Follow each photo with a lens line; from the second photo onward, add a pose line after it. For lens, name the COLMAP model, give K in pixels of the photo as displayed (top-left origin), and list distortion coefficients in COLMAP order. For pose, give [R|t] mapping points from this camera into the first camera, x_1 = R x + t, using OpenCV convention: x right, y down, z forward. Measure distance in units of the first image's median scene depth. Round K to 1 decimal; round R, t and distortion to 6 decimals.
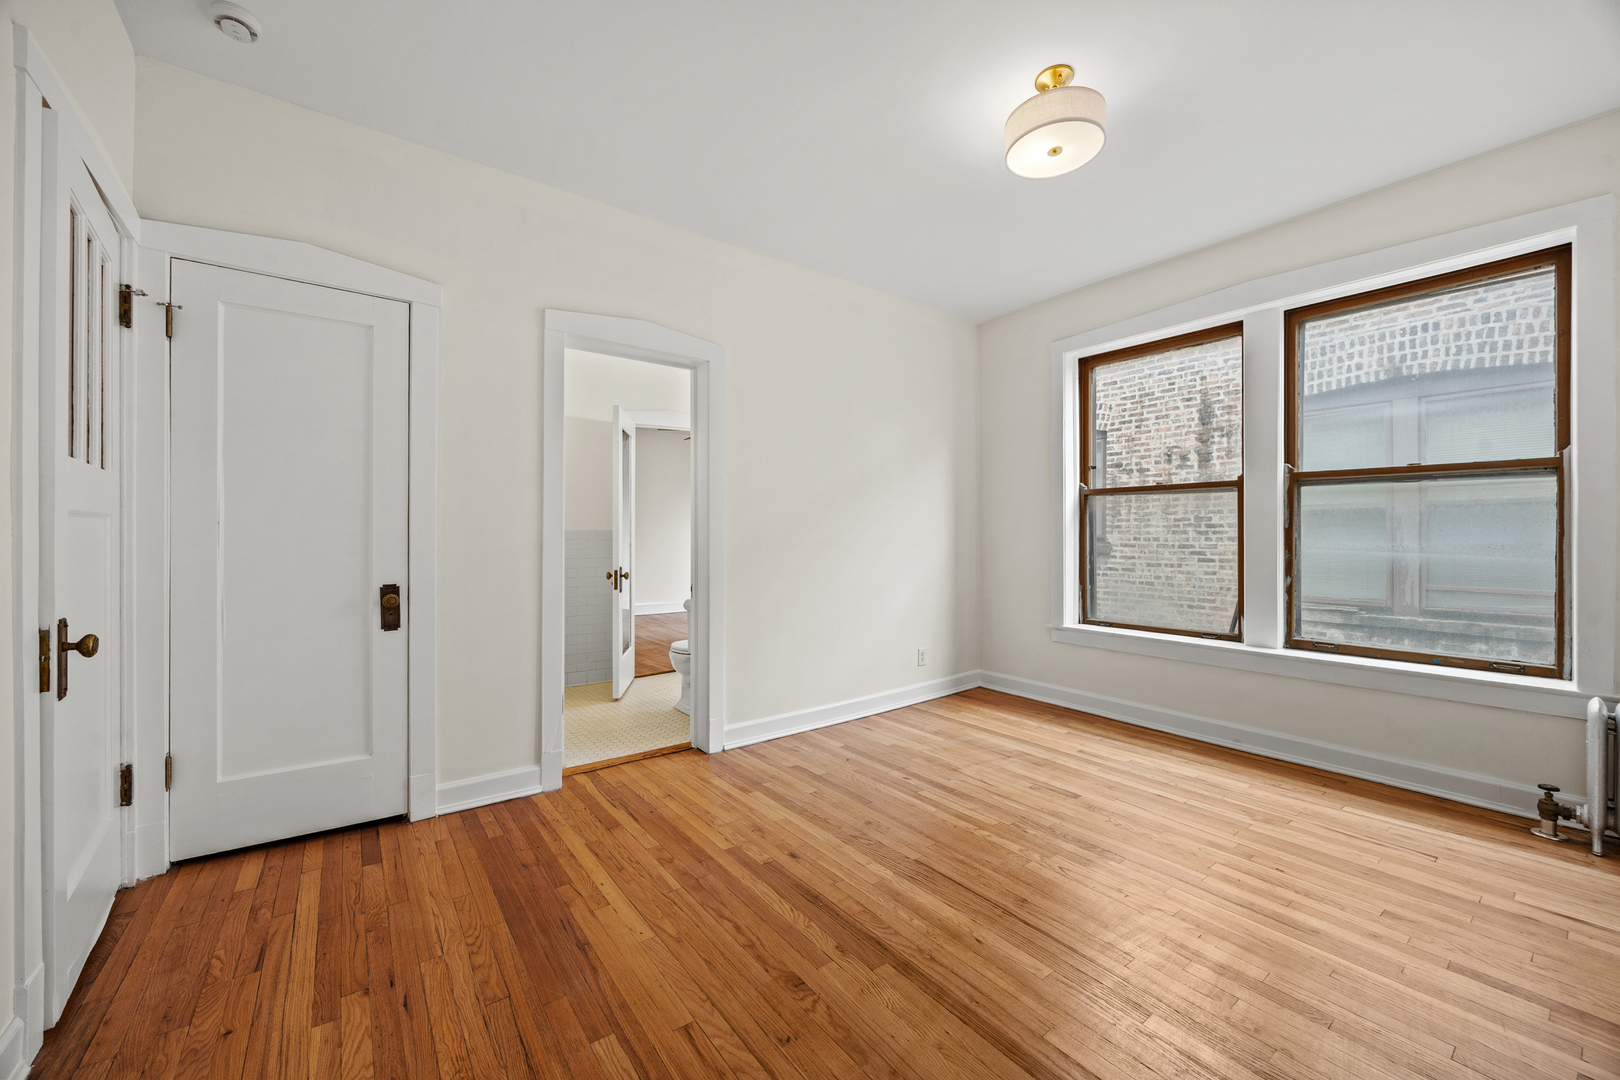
lens RADIAL K [[616.5, 0, 796.8], [0, 616.5, 534.0], [0, 0, 1]] dist [-0.005231, 0.000066]
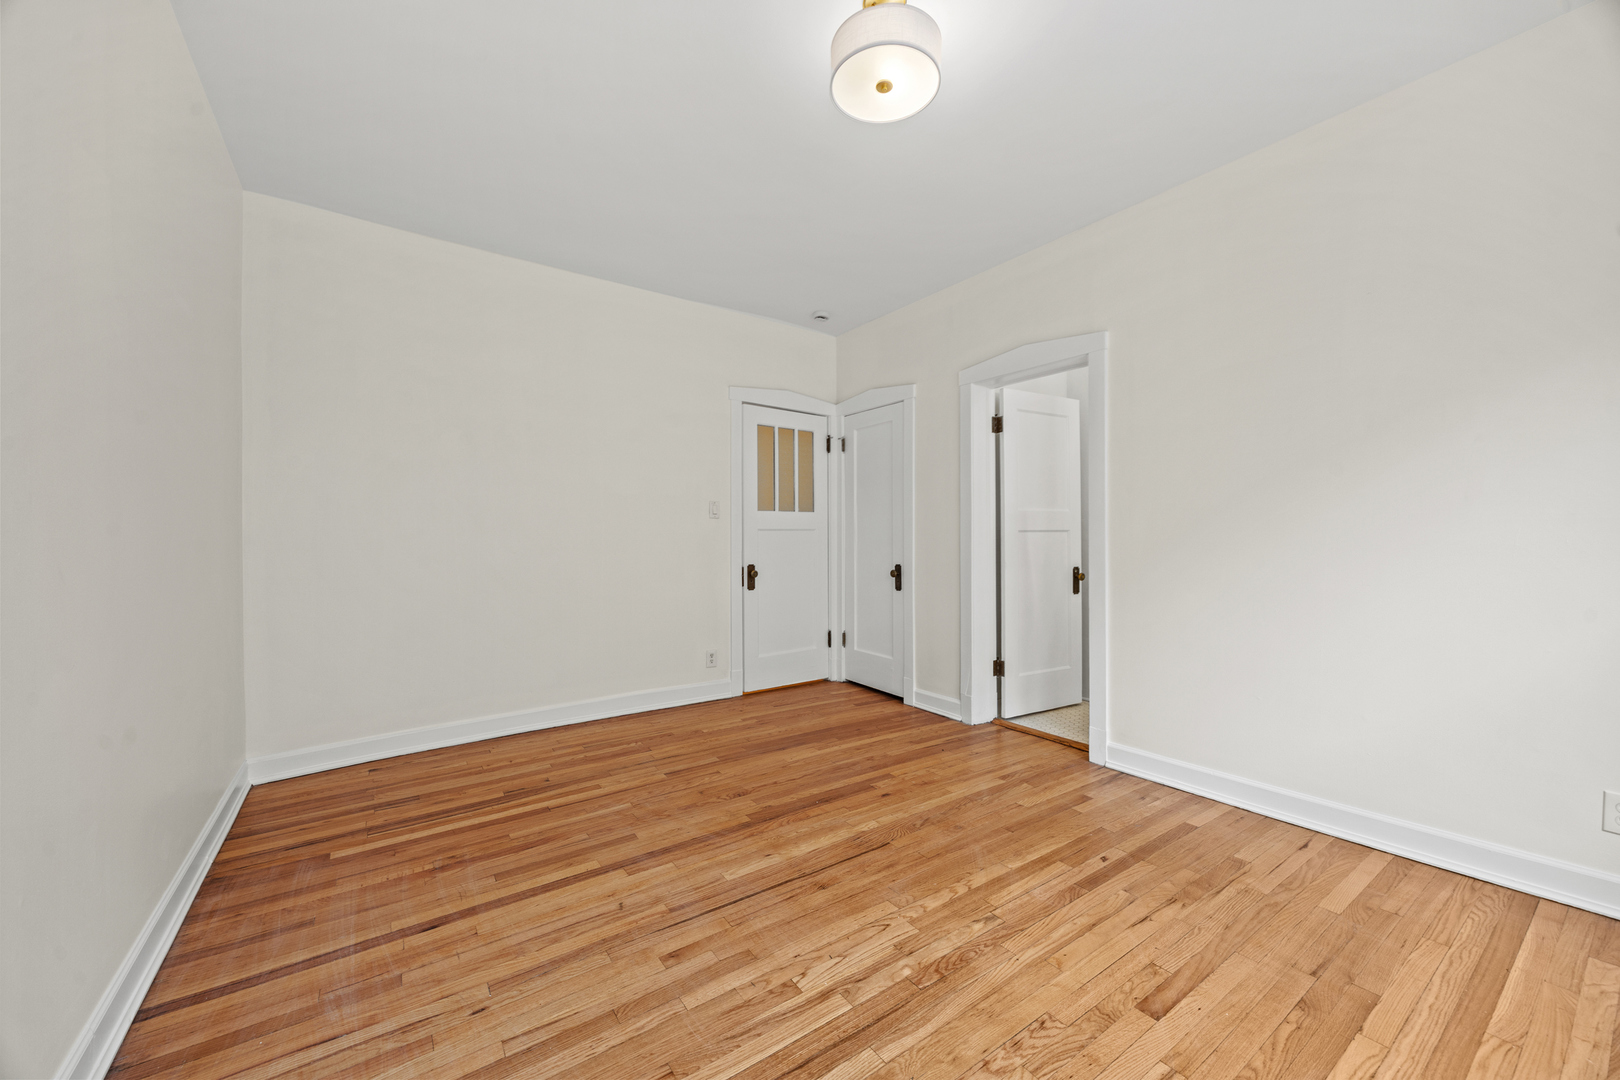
lens RADIAL K [[616.5, 0, 822.3], [0, 616.5, 537.2], [0, 0, 1]] dist [-0.005231, 0.000066]
pose [[-0.007706, -0.001850, -0.999969, 1.074889], [0.010051, 0.999948, -0.001927, 0.004858], [0.999920, -0.010066, -0.007687, 0.772375]]
